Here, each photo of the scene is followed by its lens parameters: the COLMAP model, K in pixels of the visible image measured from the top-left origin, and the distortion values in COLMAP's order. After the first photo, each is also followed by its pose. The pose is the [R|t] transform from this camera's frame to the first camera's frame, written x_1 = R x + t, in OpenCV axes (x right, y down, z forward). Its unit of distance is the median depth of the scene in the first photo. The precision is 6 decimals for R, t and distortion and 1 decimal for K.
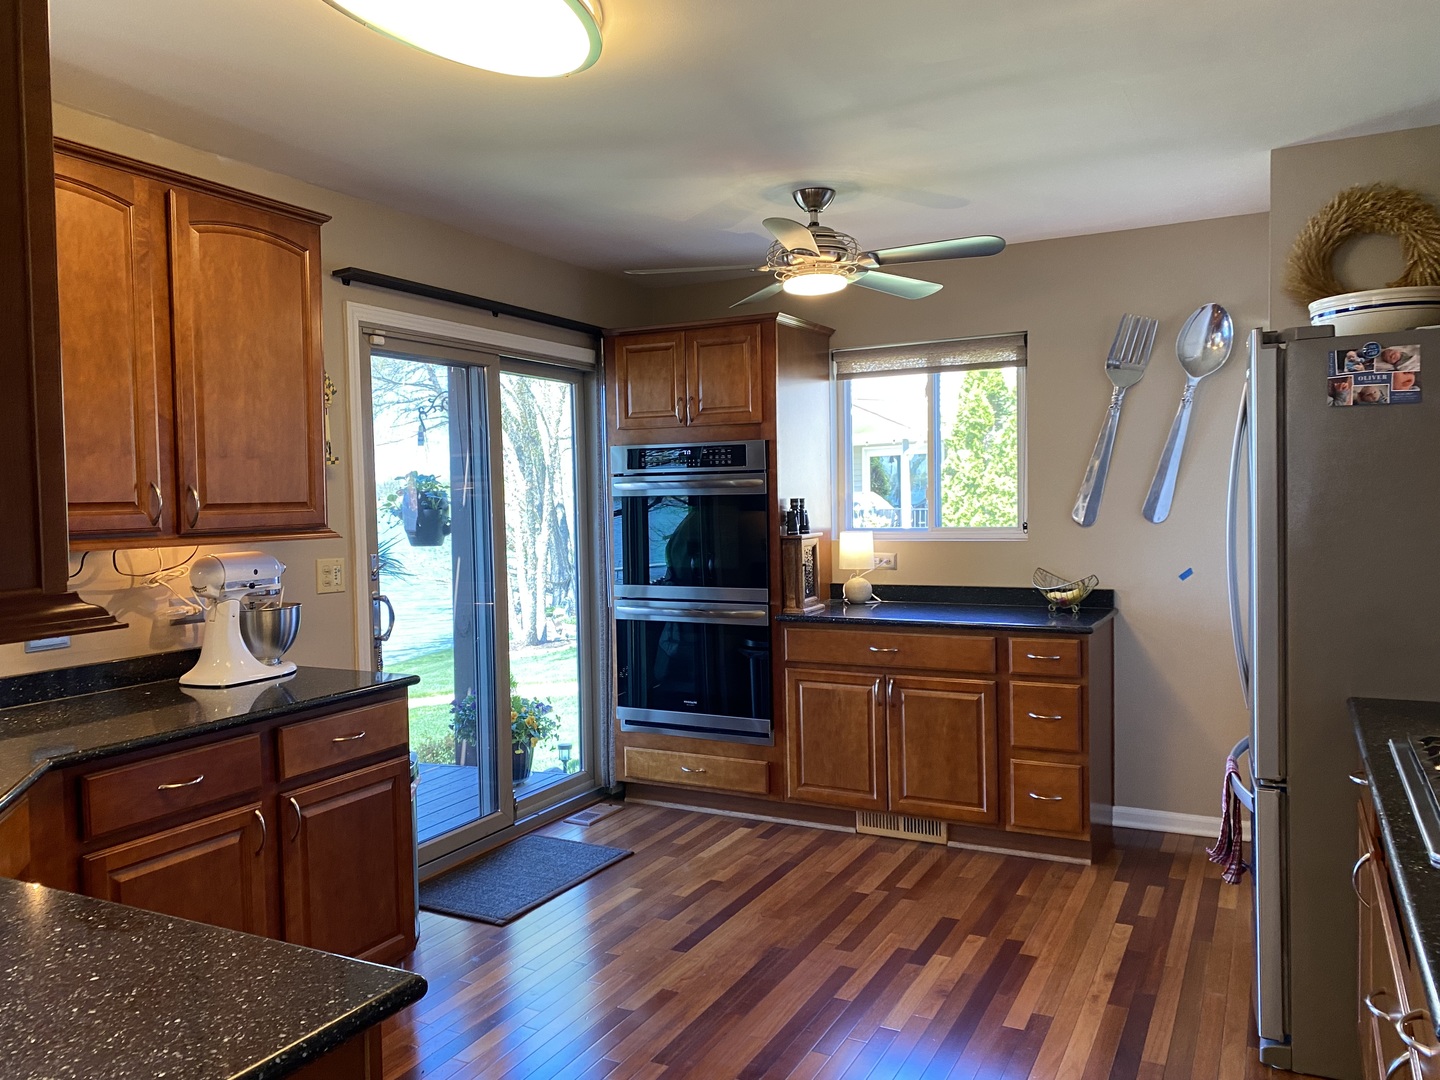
lens RADIAL K [[1095.8, 0, 717.0], [0, 1095.8, 551.5], [0, 0, 1]] dist [0.058529, -0.074840]
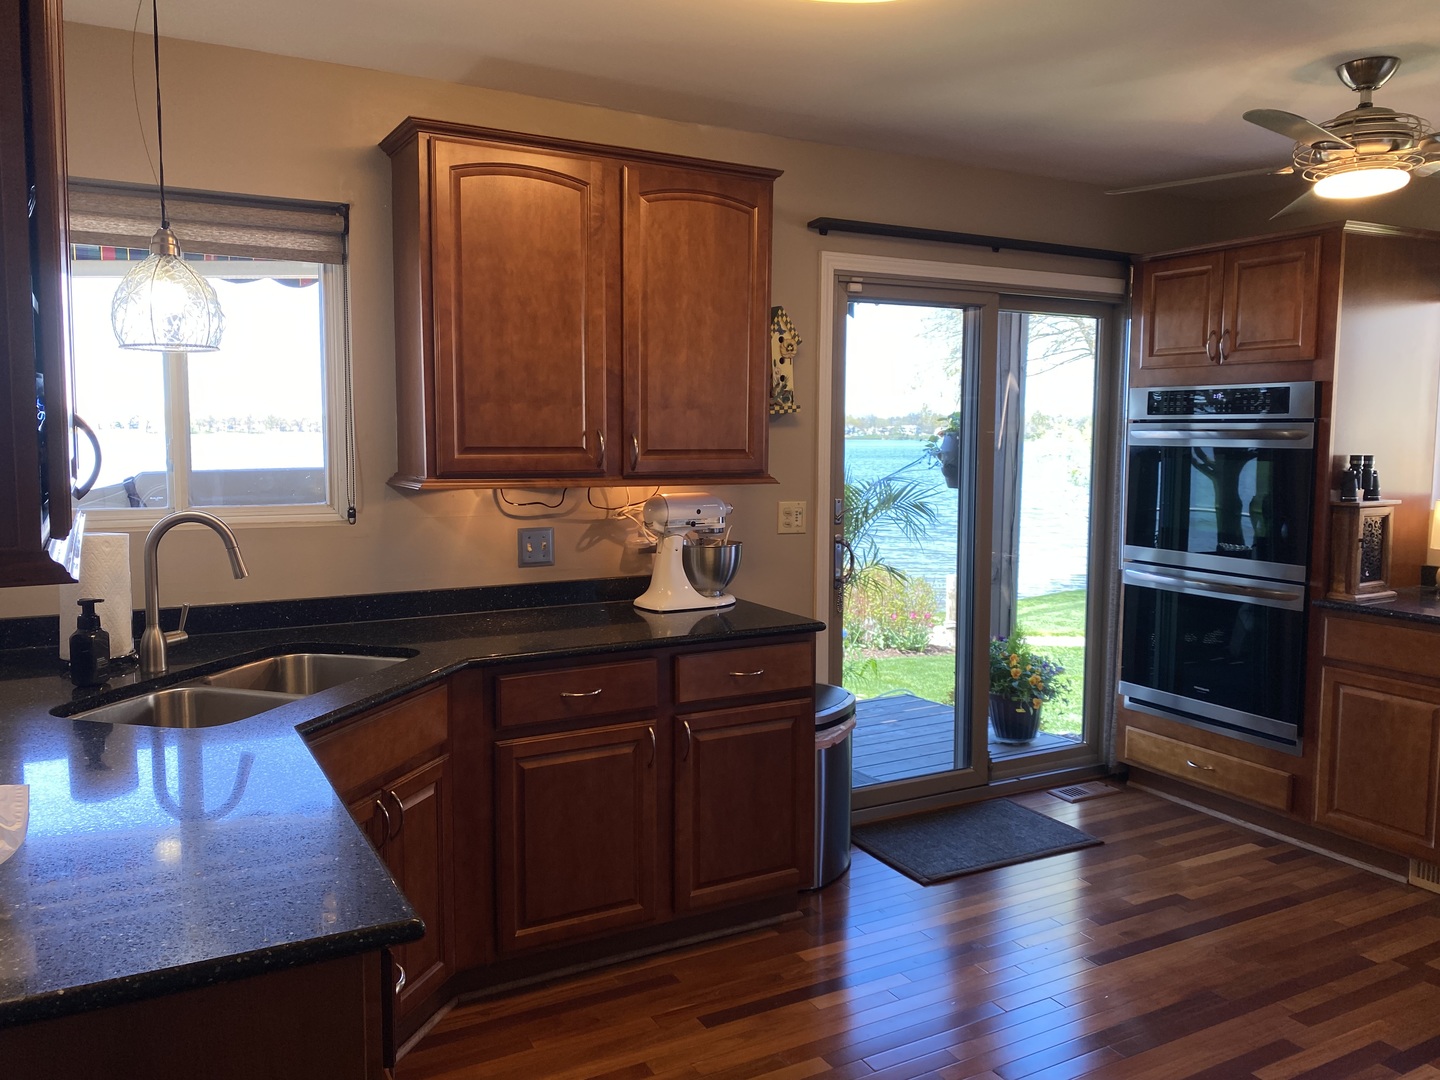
lens RADIAL K [[1095.8, 0, 721.8], [0, 1095.8, 544.6], [0, 0, 1]] dist [0.058529, -0.074840]
pose [[0.827192, 0.080120, -0.556178, 0.170609], [-0.049048, 0.996300, 0.070574, -0.021884], [0.559774, -0.031099, 0.828061, 0.090494]]
